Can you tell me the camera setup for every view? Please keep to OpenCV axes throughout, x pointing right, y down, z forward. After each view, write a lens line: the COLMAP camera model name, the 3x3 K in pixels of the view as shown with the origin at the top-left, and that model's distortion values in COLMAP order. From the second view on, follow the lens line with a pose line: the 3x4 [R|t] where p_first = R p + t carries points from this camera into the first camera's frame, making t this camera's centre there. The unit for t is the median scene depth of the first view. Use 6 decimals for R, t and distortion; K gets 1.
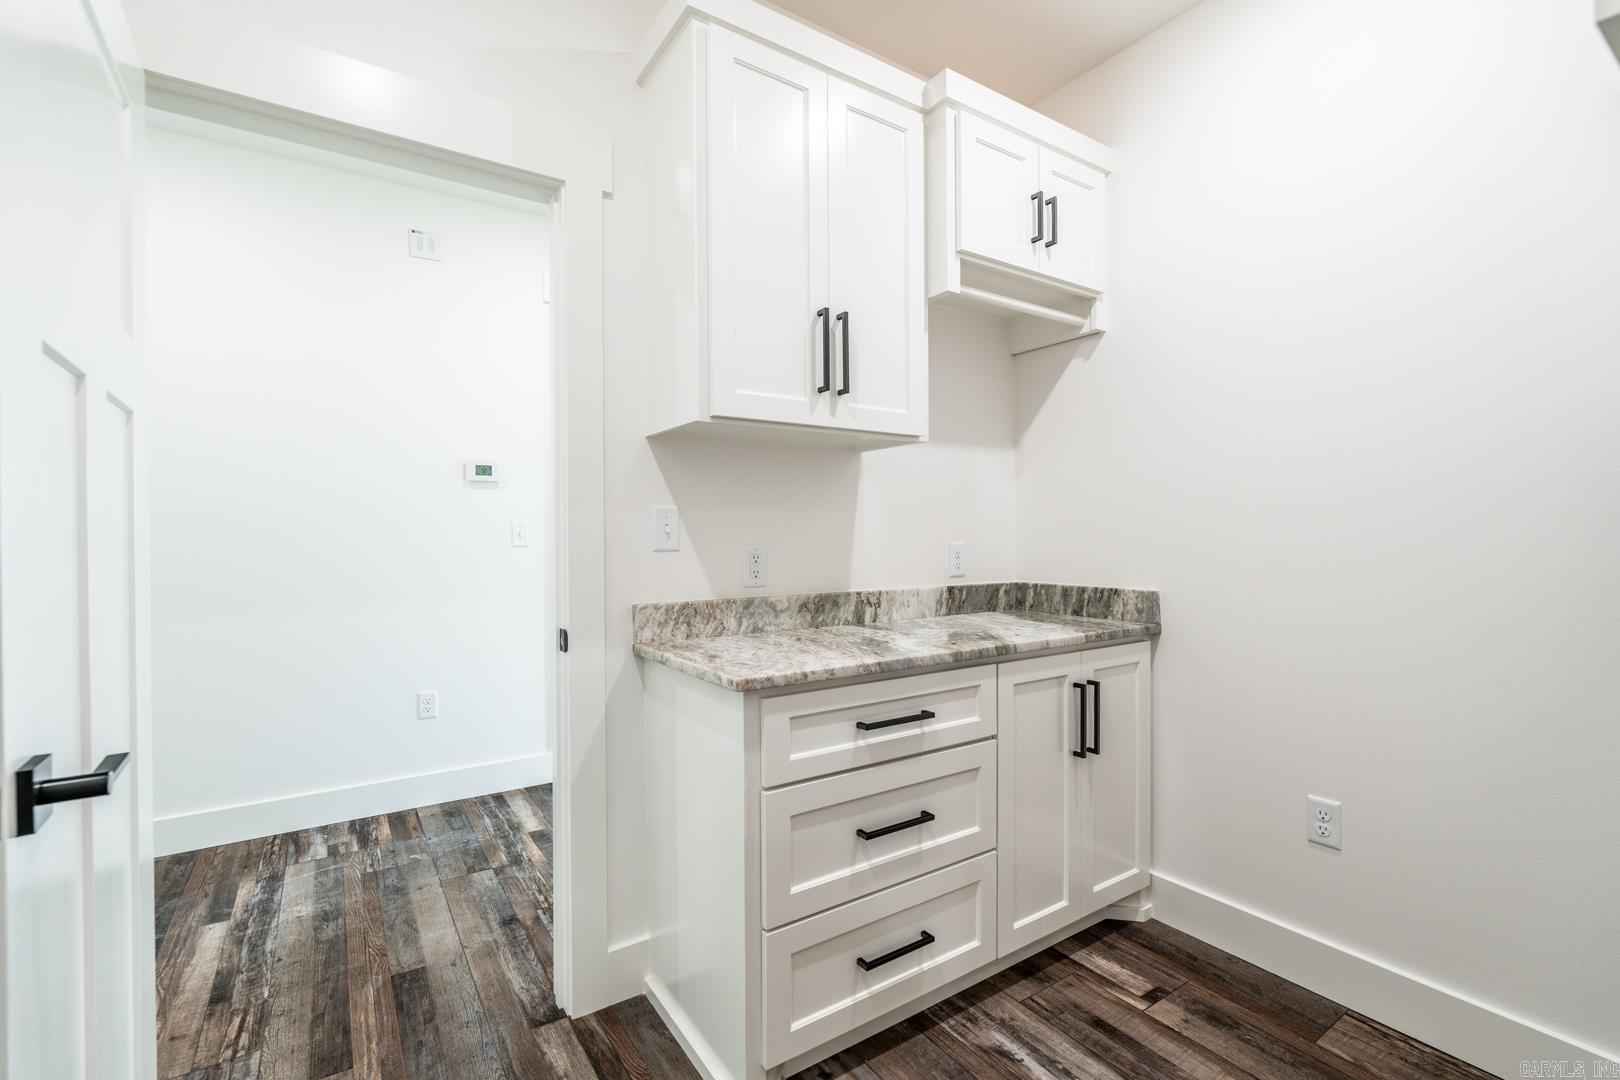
lens RADIAL K [[710.1, 0, 810.0], [0, 710.1, 540.0], [0, 0, 1]] dist [-0.009403, 0.000856]
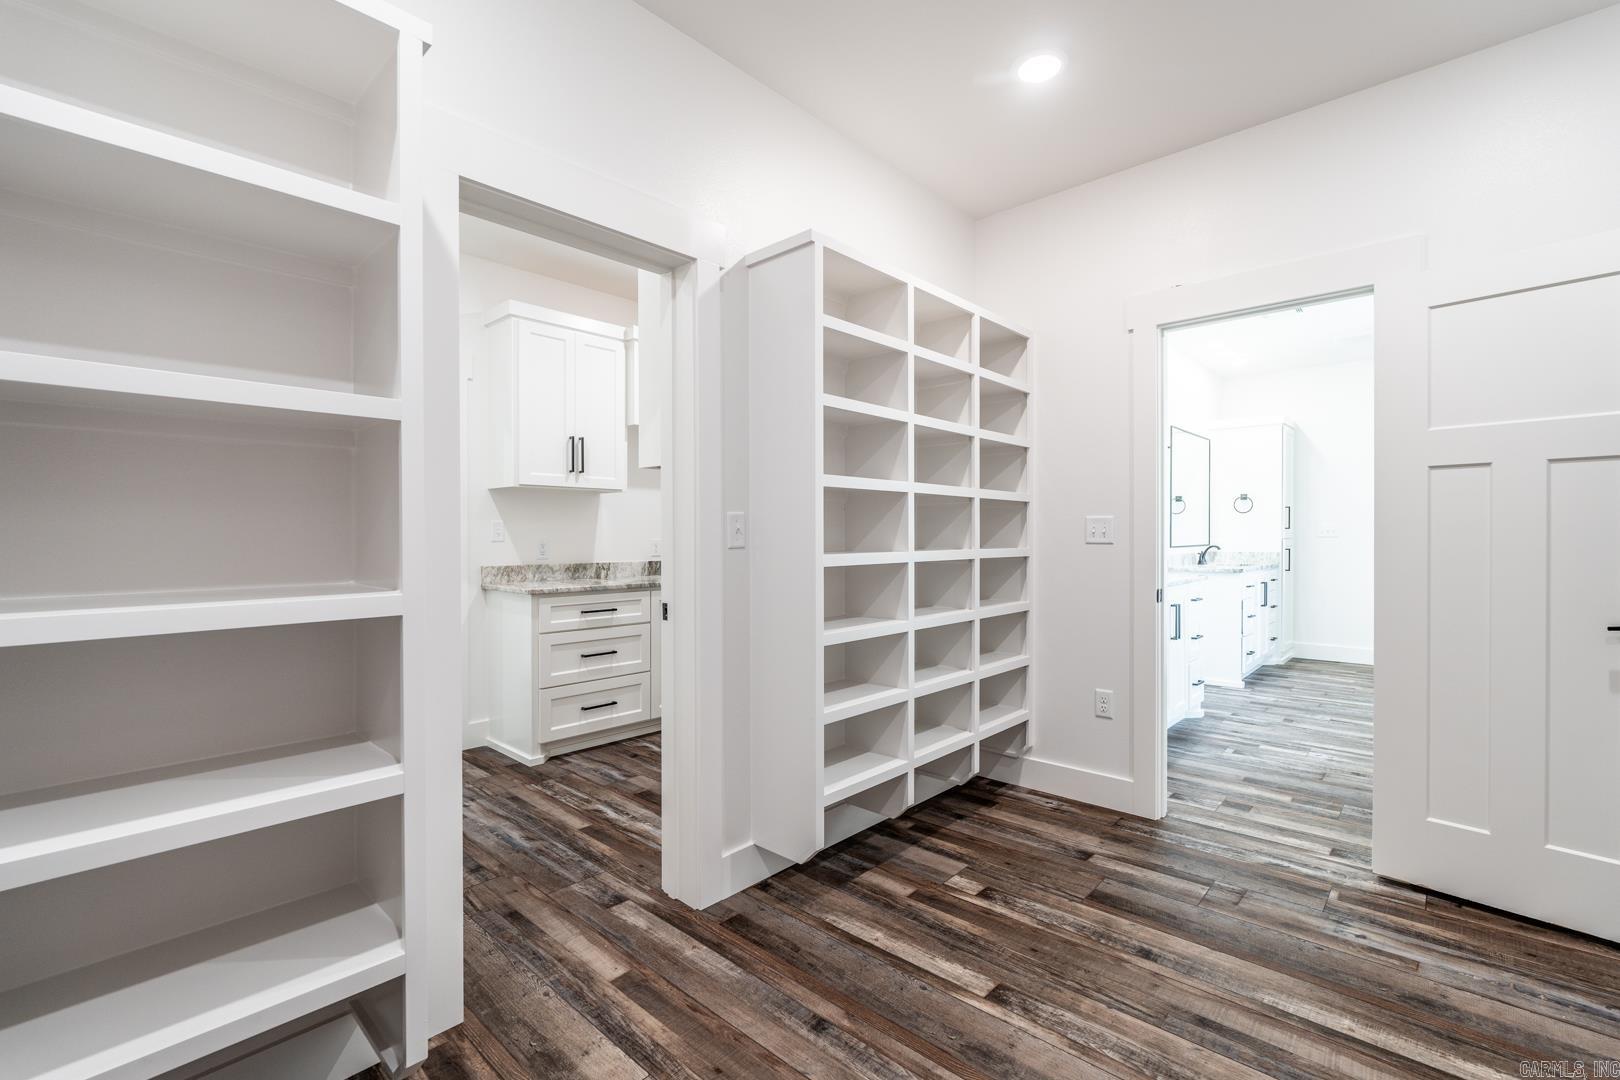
lens RADIAL K [[710.1, 0, 810.0], [0, 710.1, 540.0], [0, 0, 1]] dist [-0.009403, 0.000856]
pose [[0.972829, 0.004102, 0.231489, 0.226888], [-0.004307, 0.999991, 0.000379, 0.005455], [-0.231485, -0.001366, 0.972837, -1.341898]]
